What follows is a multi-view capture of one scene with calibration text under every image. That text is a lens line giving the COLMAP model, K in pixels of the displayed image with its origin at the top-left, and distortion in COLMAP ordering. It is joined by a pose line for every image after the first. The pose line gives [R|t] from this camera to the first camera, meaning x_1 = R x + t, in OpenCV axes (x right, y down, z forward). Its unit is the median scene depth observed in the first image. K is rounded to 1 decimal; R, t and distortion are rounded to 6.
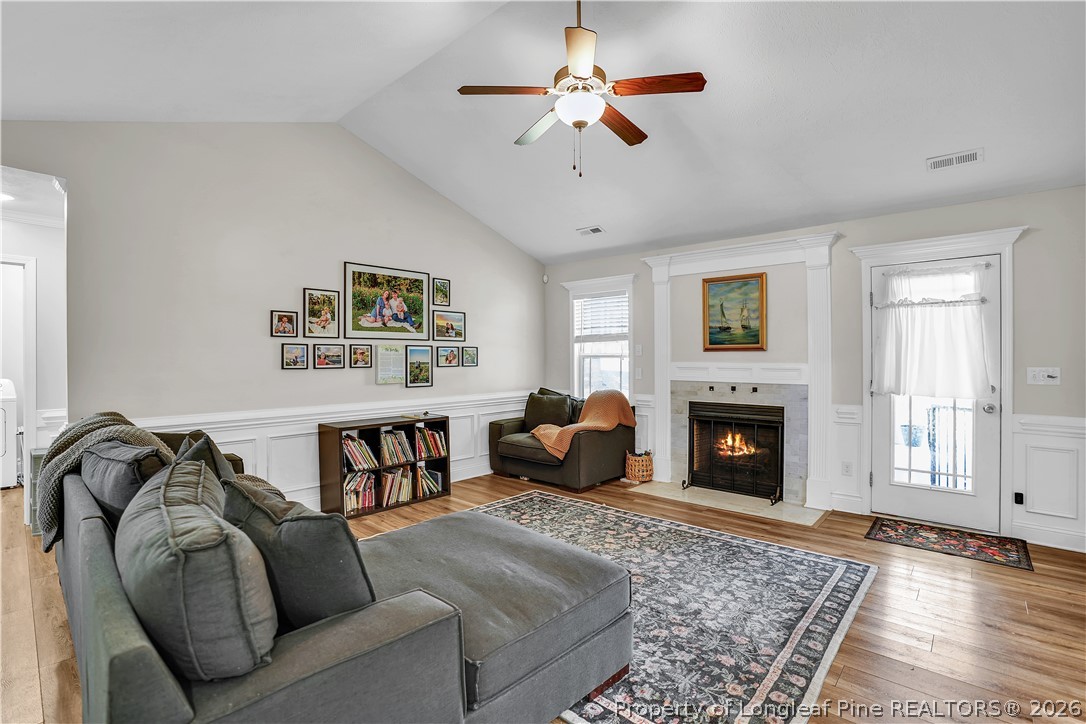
lens RADIAL K [[503.0, 0, 541.3], [0, 503.0, 358.5], [0, 0, 1]] dist [-0.064173, 0.029627]
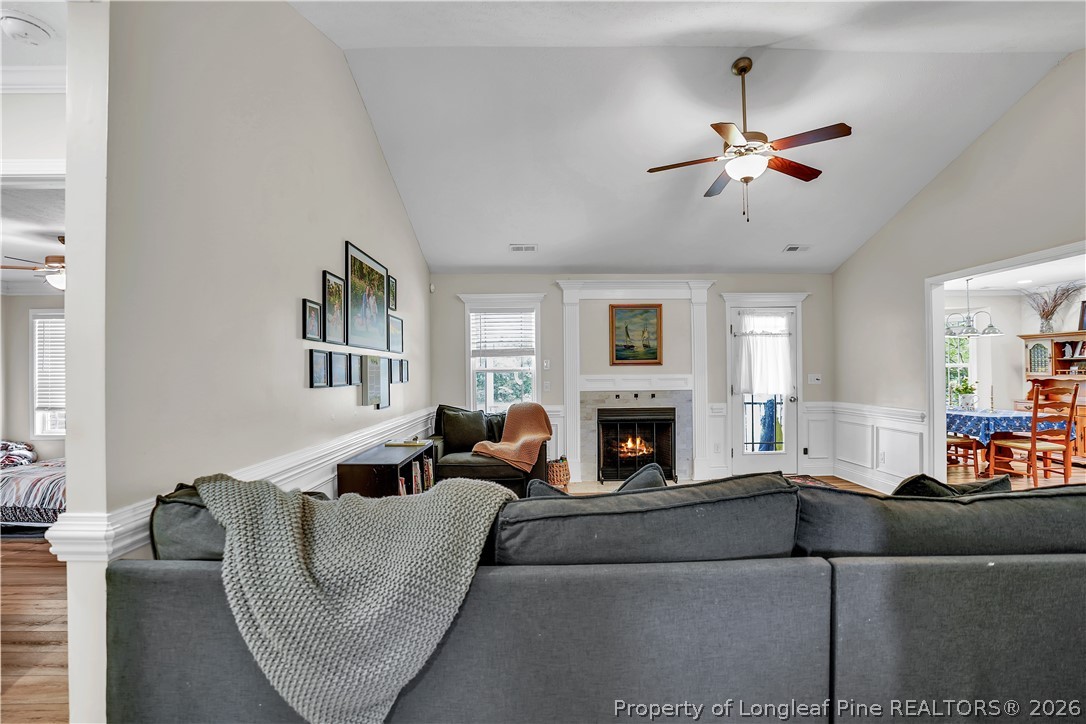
lens RADIAL K [[504.6, 0, 545.7], [0, 504.6, 369.5], [0, 0, 1]] dist [-0.011426, 0.001321]
pose [[0.728666, -0.002012, 0.684867, -0.638174], [0.012029, 0.999879, -0.009861, 0.005313], [-0.684764, 0.015424, 0.728602, 0.243308]]
